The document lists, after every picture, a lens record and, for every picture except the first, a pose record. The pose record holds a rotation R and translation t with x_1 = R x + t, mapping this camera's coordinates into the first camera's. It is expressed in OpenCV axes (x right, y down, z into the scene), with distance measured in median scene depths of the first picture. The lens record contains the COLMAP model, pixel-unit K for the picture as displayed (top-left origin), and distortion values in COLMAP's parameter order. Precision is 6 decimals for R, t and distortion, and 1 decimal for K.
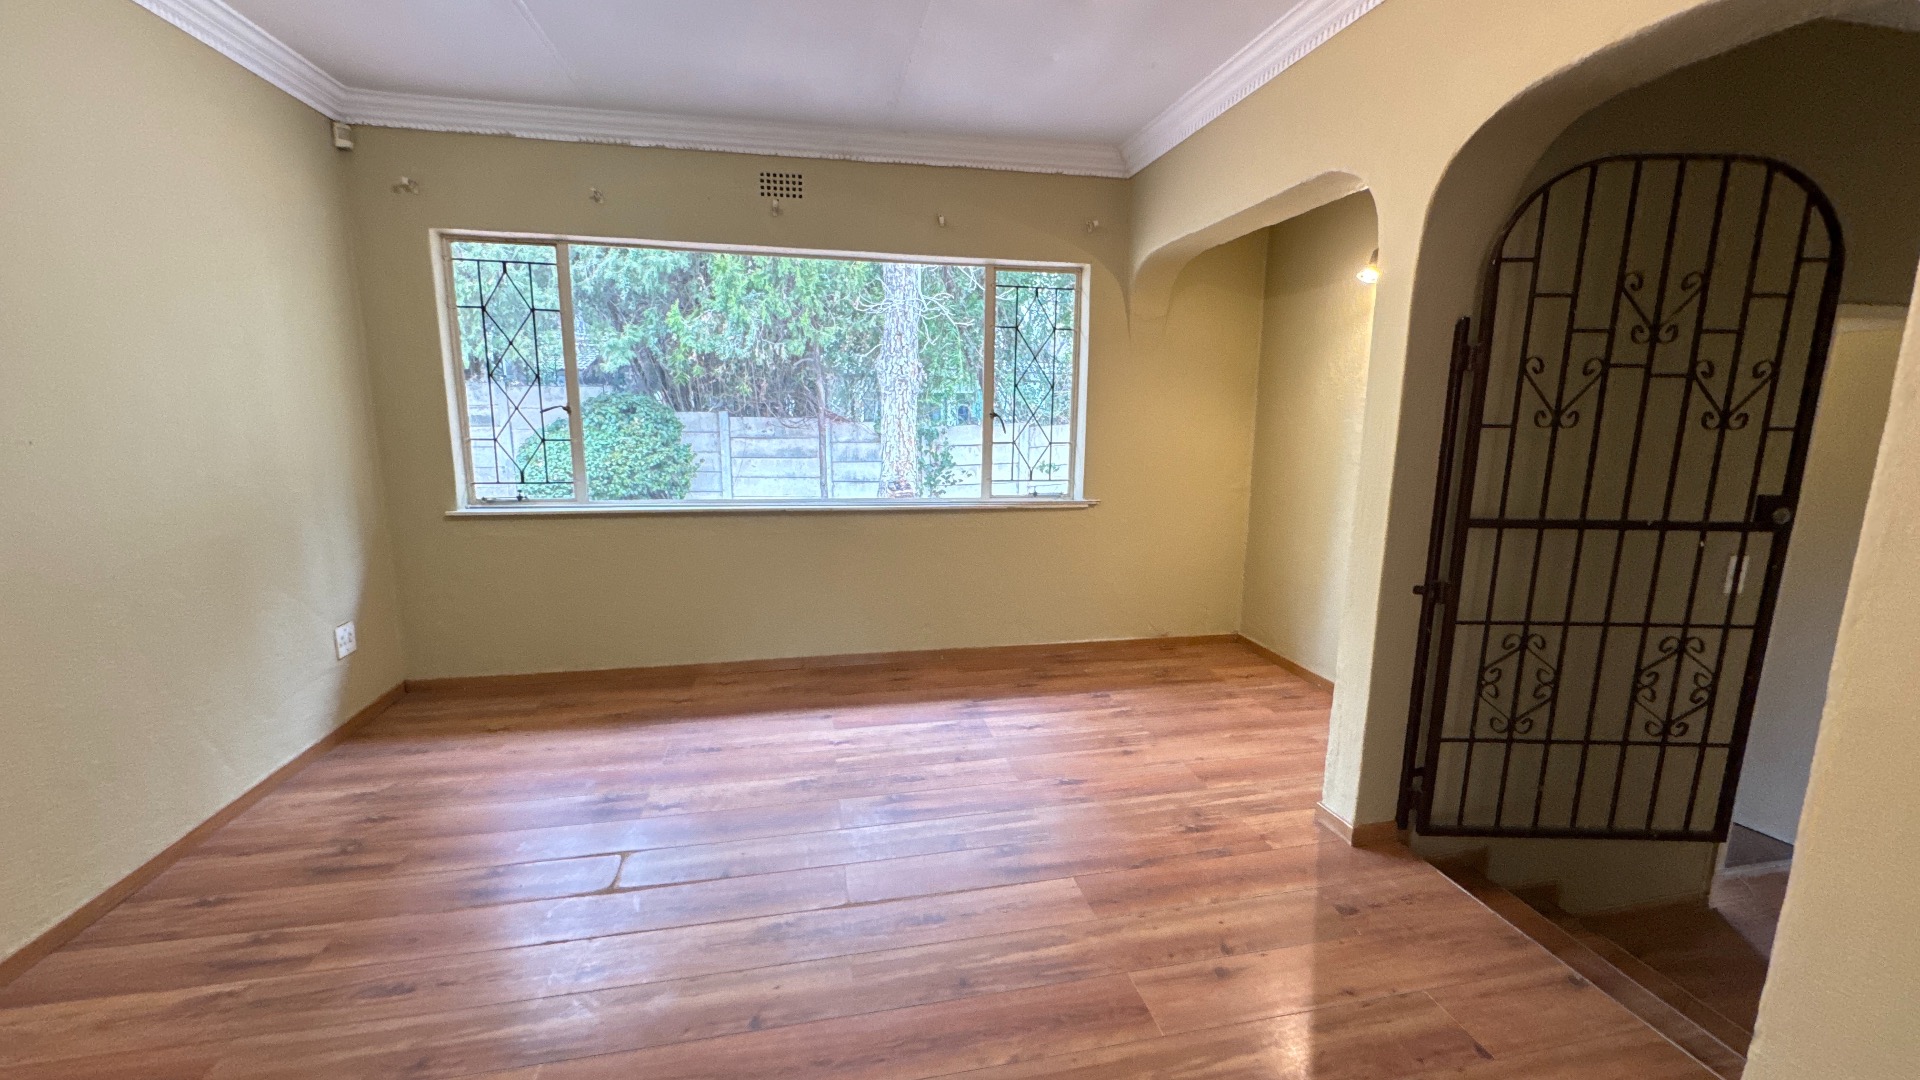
lens RADIAL K [[761.0, 0, 962.1], [0, 761.0, 533.2], [0, 0, 1]] dist [-0.006756, 0.000026]
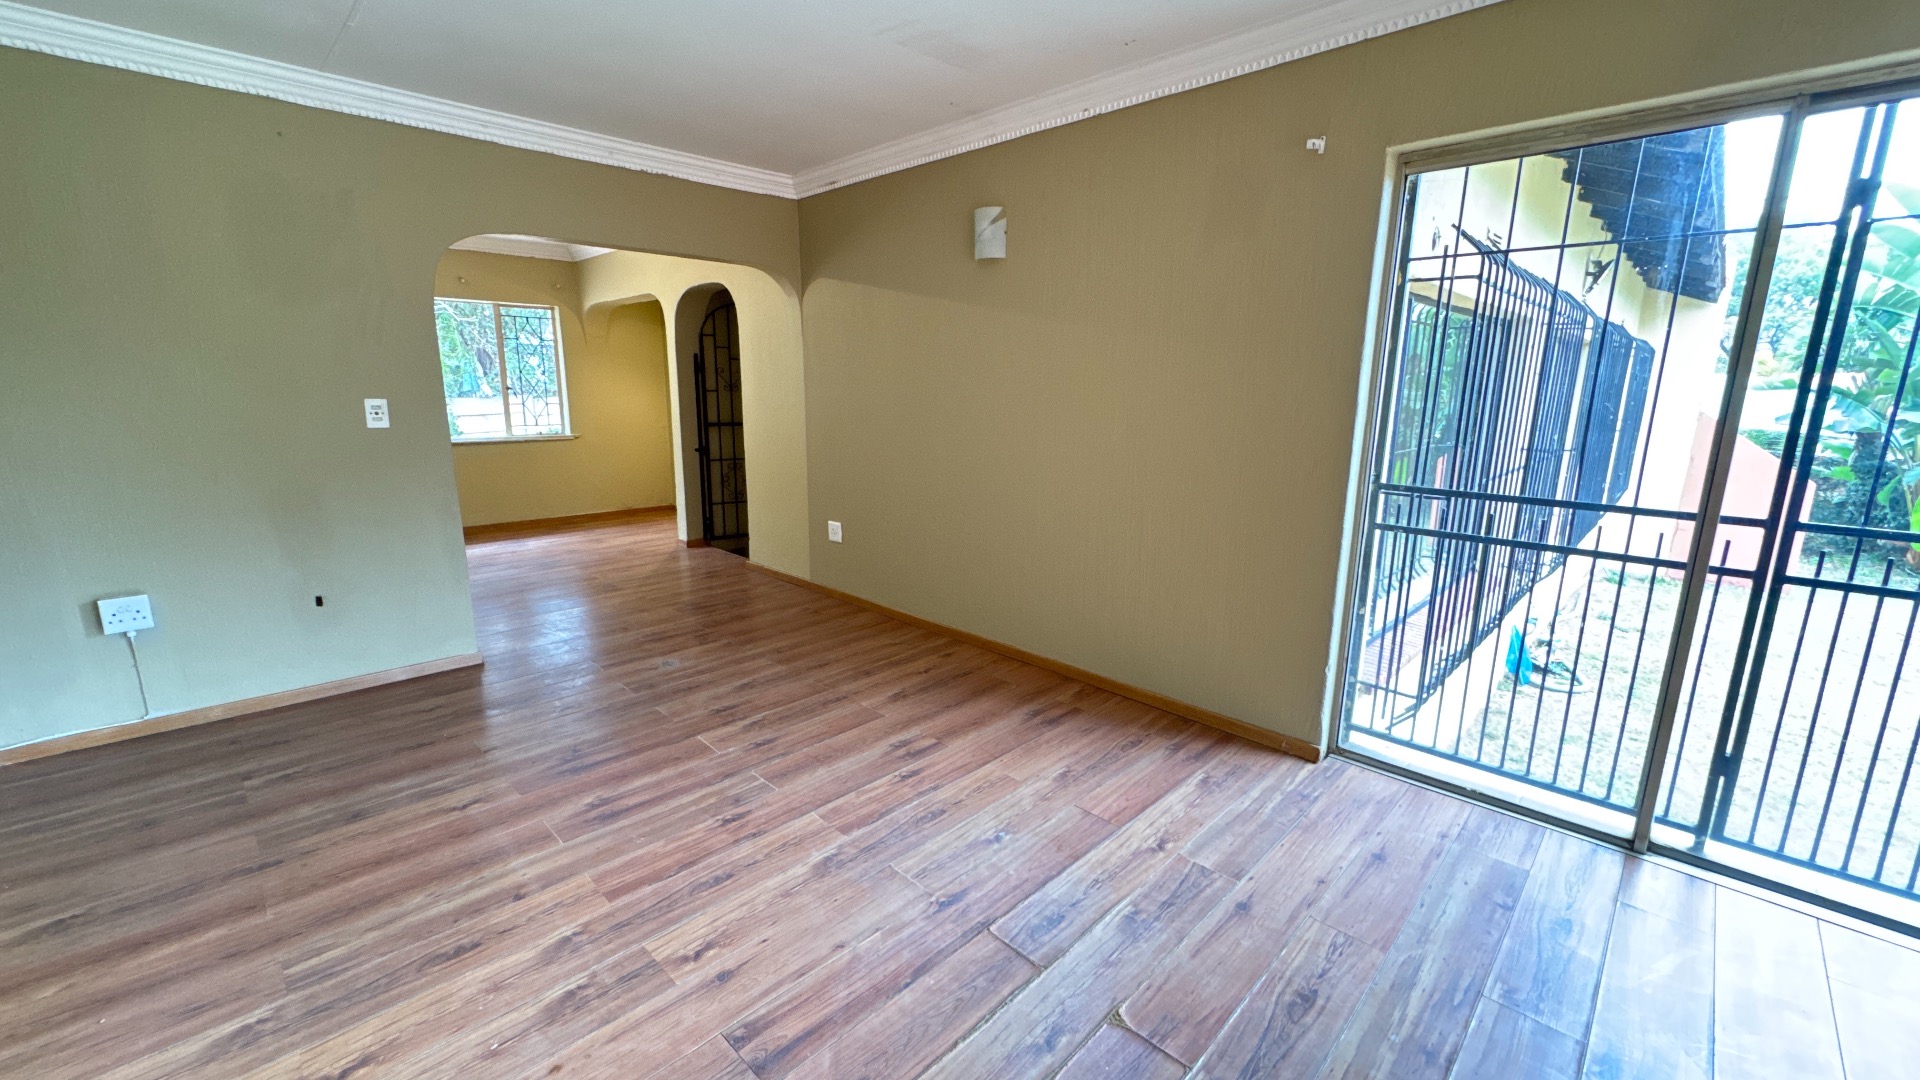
lens RADIAL K [[761.0, 0, 956.2], [0, 761.0, 525.8], [0, 0, 1]] dist [-0.006756, 0.000026]
pose [[0.829051, -0.100987, 0.549978, -0.113377], [0.086919, 0.994875, 0.051655, 0.190779], [-0.552376, 0.004979, 0.833580, -1.219608]]
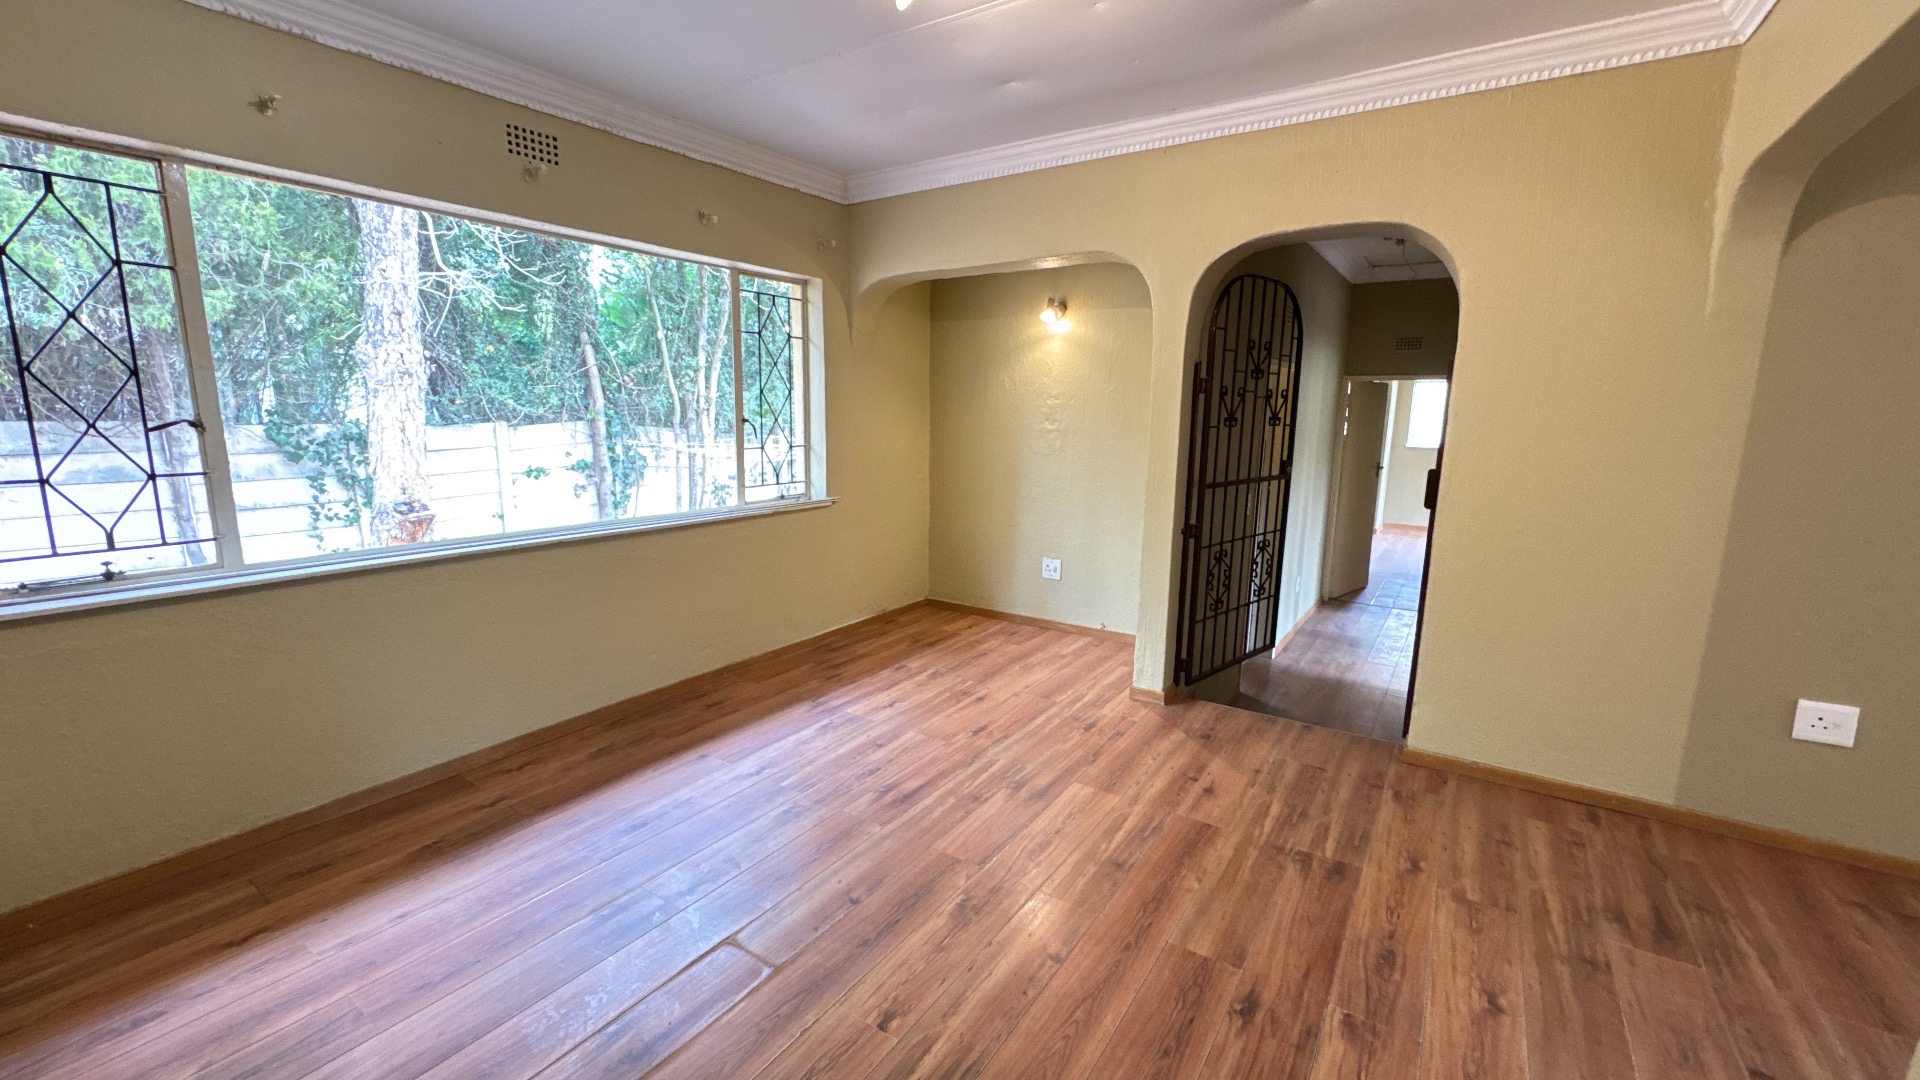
lens RADIAL K [[761.0, 0, 956.8], [0, 761.0, 532.2], [0, 0, 1]] dist [-0.006756, 0.000026]
pose [[0.716855, -0.118166, 0.687136, -0.535970], [0.111770, 0.992264, 0.054033, -0.039823], [-0.688205, 0.038067, 0.724517, 0.116673]]
